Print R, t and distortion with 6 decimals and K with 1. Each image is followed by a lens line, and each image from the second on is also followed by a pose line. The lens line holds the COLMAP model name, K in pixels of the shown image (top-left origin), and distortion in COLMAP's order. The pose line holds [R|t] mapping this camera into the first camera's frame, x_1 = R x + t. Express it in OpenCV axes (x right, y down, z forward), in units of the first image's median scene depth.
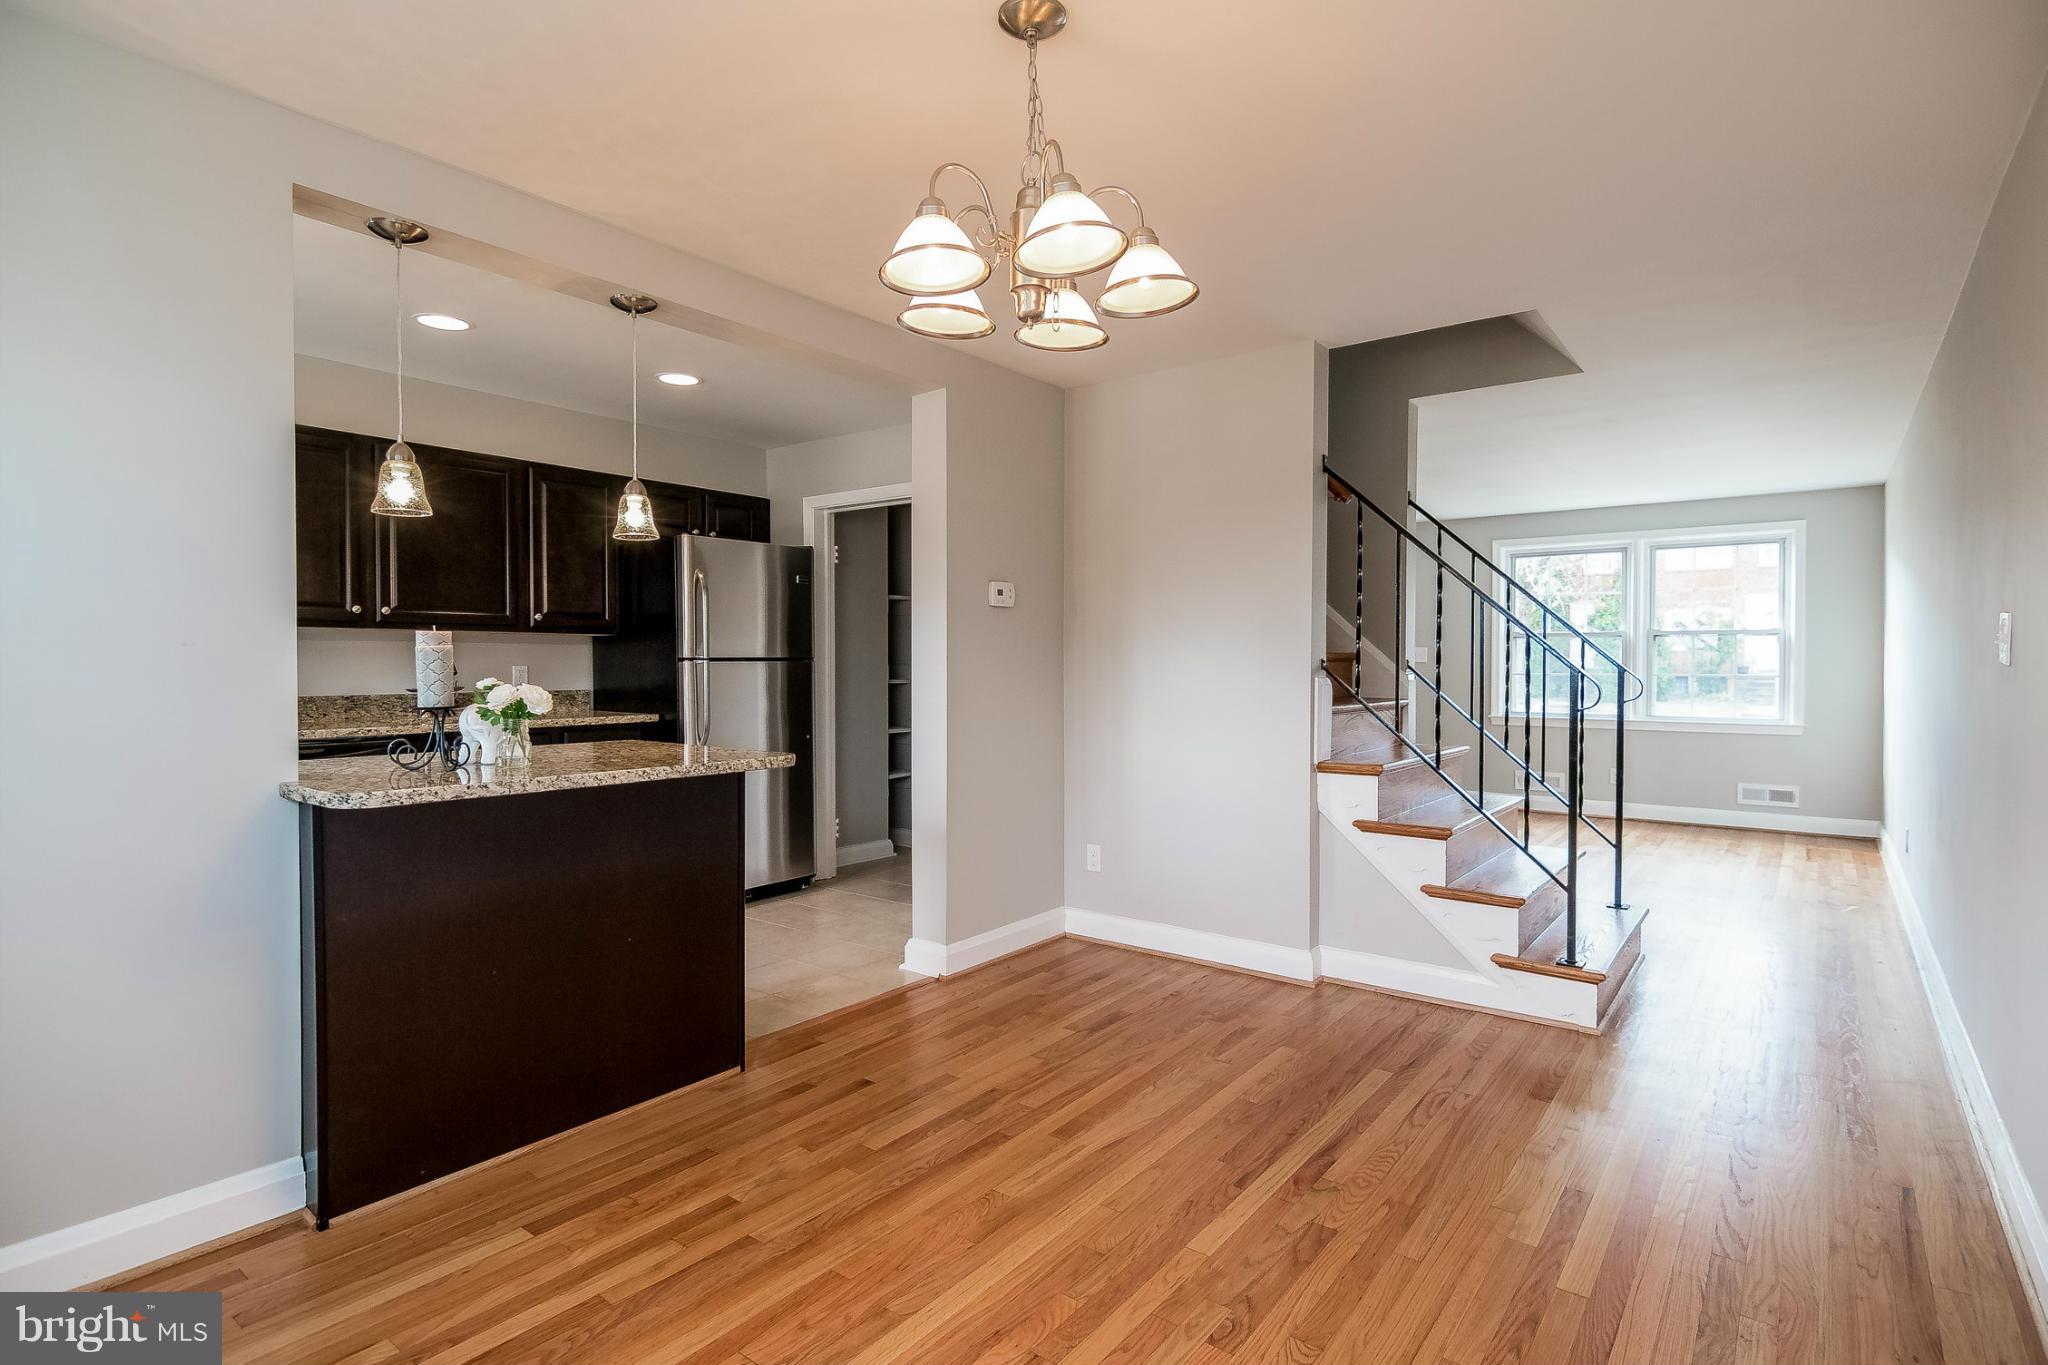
lens RADIAL K [[1033.9, 0, 1032.0], [0, 1033.9, 662.3], [0, 0, 1]] dist [-0.002390, -0.001263]
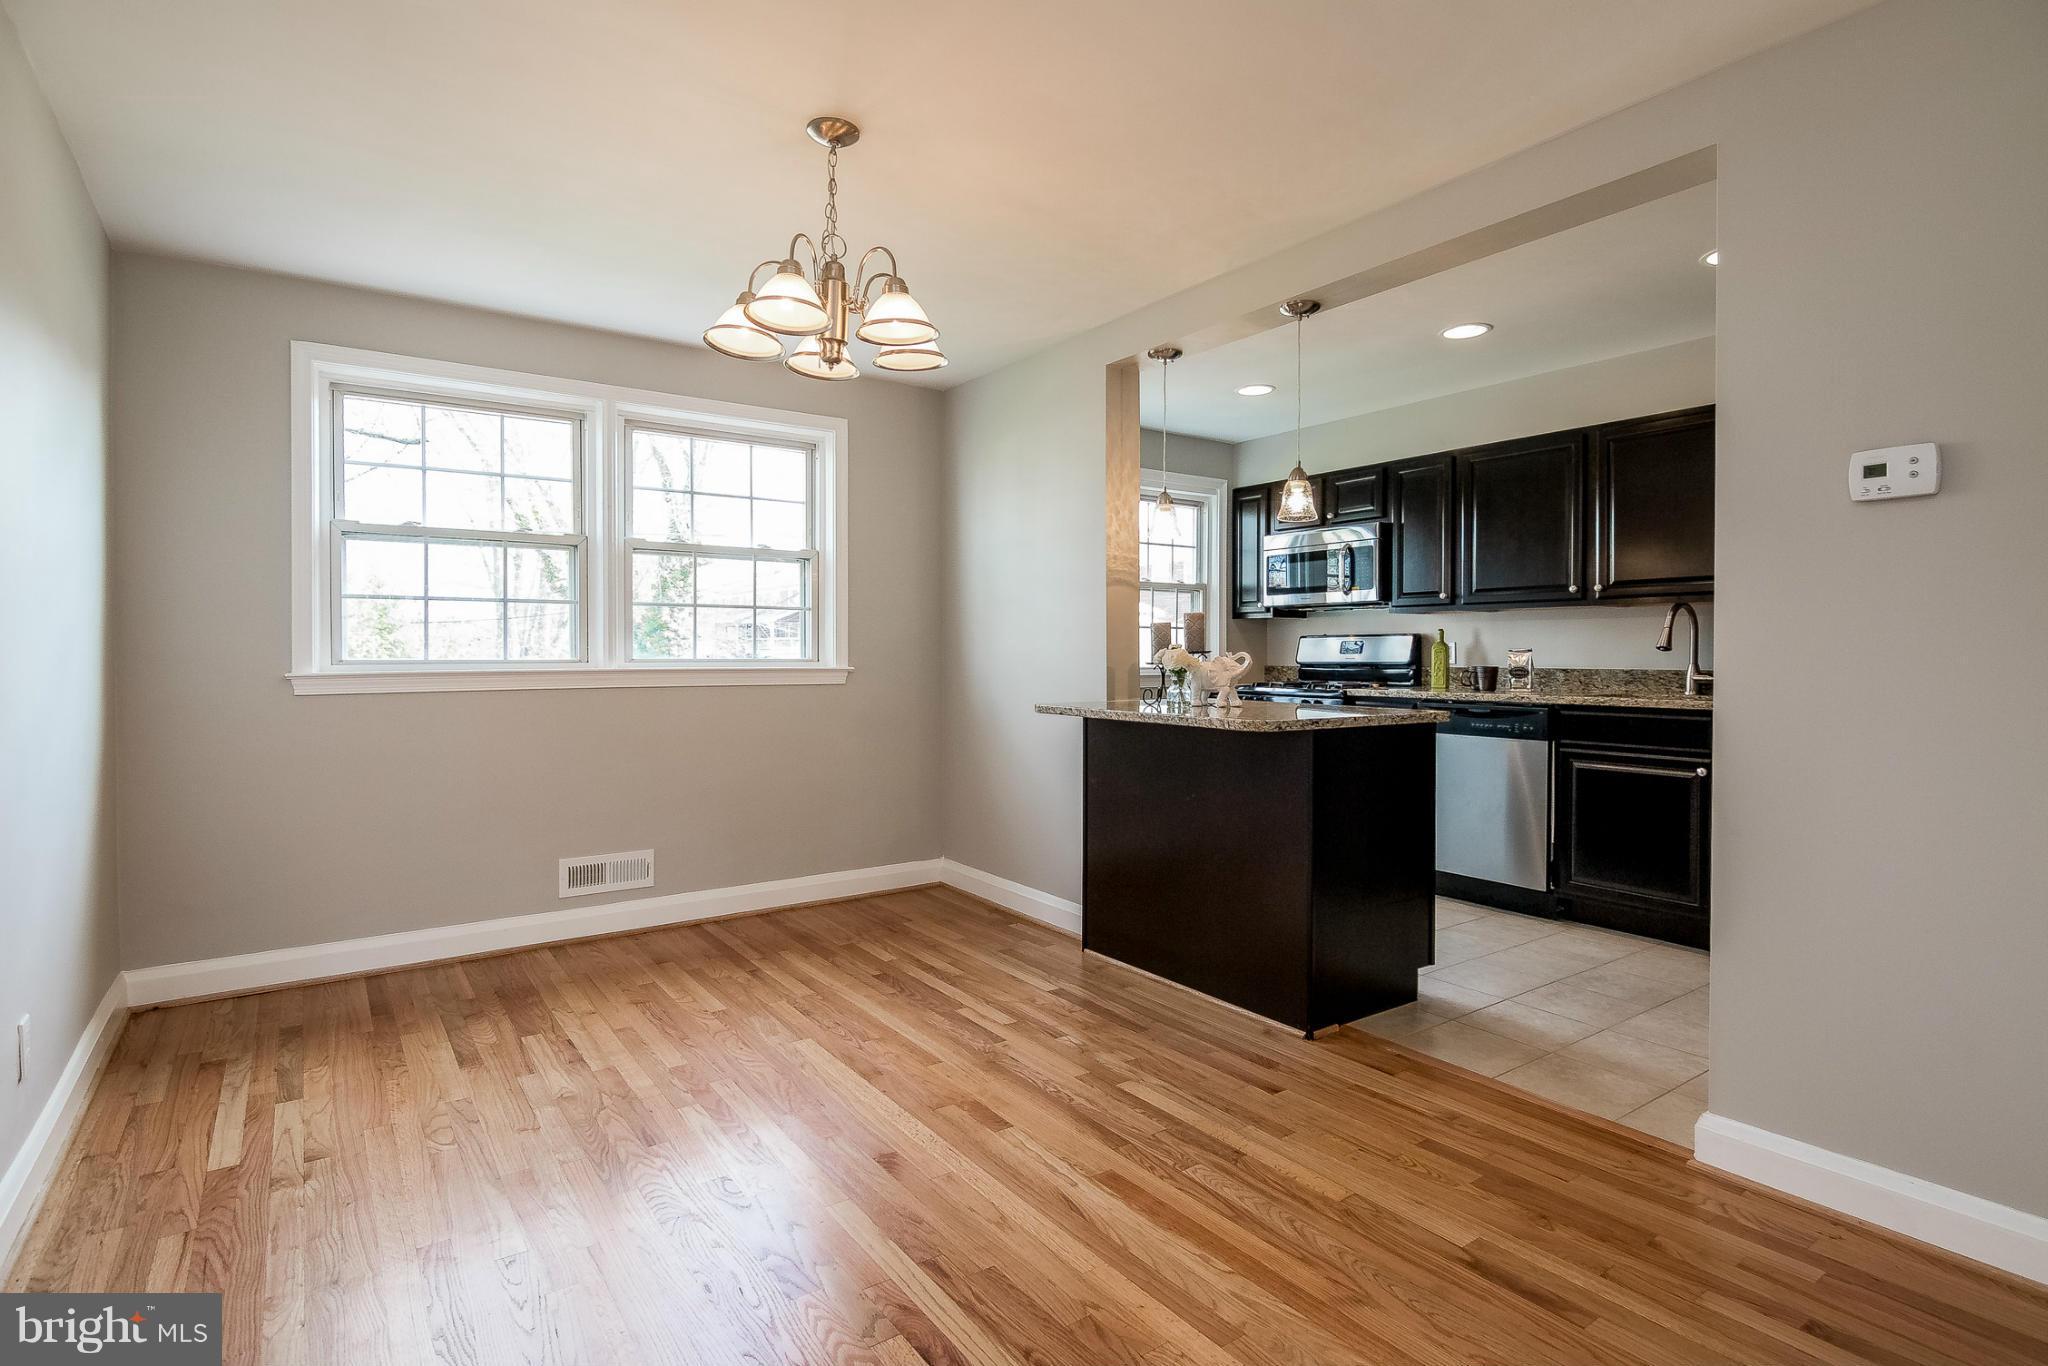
lens RADIAL K [[1033.9, 0, 1032.0], [0, 1033.9, 662.8], [0, 0, 1]] dist [-0.002390, -0.001263]
pose [[-0.314586, 0.006479, -0.949207, 0.785570], [0.001866, 0.999979, 0.006207, 0.025860], [0.949227, 0.000181, -0.314591, 1.112068]]
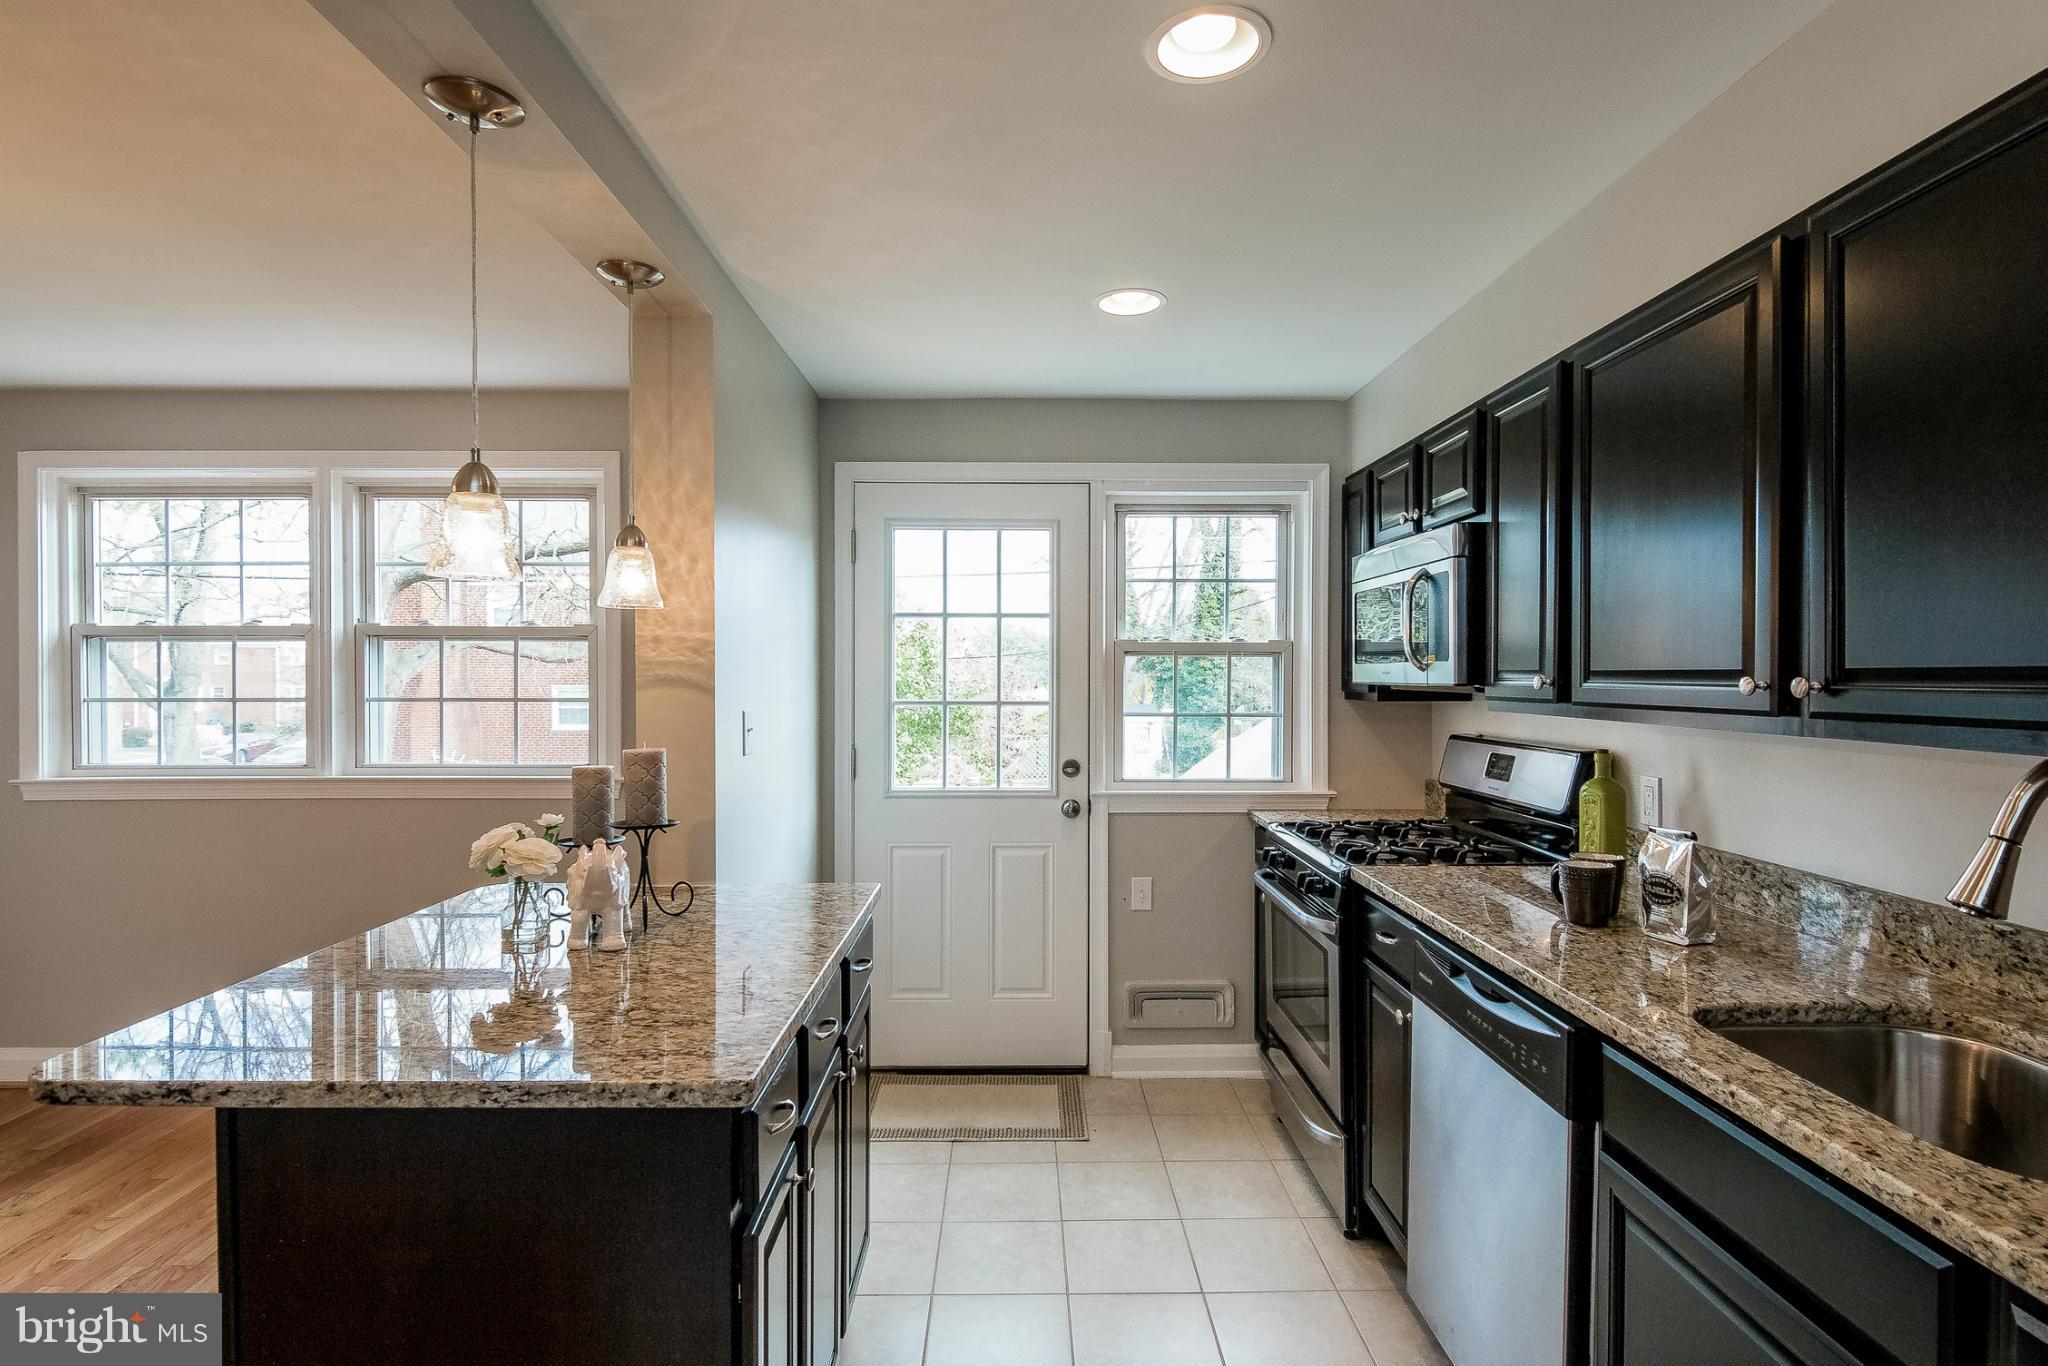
lens RADIAL K [[1022.6, 0, 1024.0], [0, 1022.6, 683.0], [0, 0, 1]] dist [0.003507, -0.008109]
pose [[-0.801117, 0.002457, -0.598503, -0.292147], [-0.000732, 0.999987, 0.005085, -0.074599], [0.598508, 0.004512, -0.801104, 1.586324]]
